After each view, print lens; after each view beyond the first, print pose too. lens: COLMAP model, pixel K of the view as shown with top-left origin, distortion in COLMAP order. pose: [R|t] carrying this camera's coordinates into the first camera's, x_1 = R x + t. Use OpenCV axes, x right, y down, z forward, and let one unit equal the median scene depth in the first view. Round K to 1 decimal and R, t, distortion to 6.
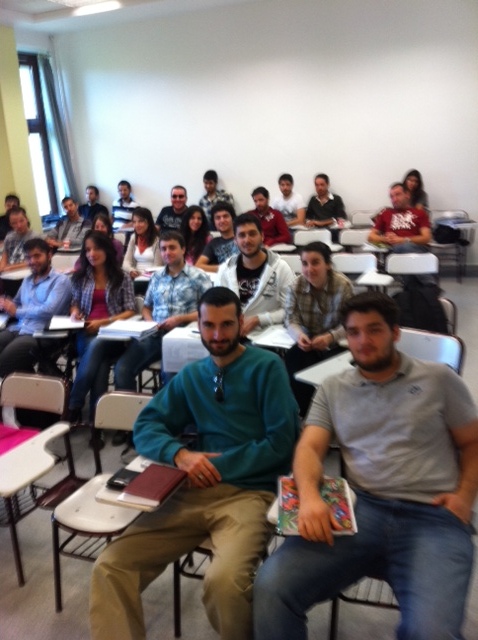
lens RADIAL K [[549.7, 0, 239.0], [0, 549.7, 320.0], [0, 0, 1]] dist [0.009811, 0.004122]
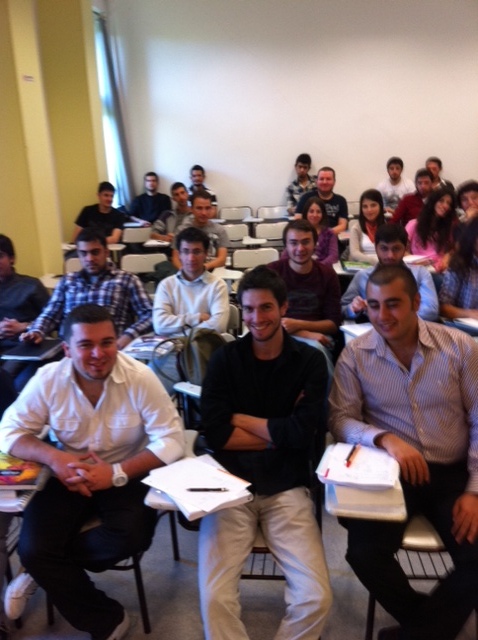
lens RADIAL K [[552.3, 0, 239.0], [0, 552.3, 320.0], [0, 0, 1]] dist [-0.012527, -0.006378]
pose [[0.963684, -0.067785, 0.258297, -0.439774], [0.066188, 0.997696, 0.014885, -0.018319], [-0.258711, 0.002751, 0.965951, 0.152285]]
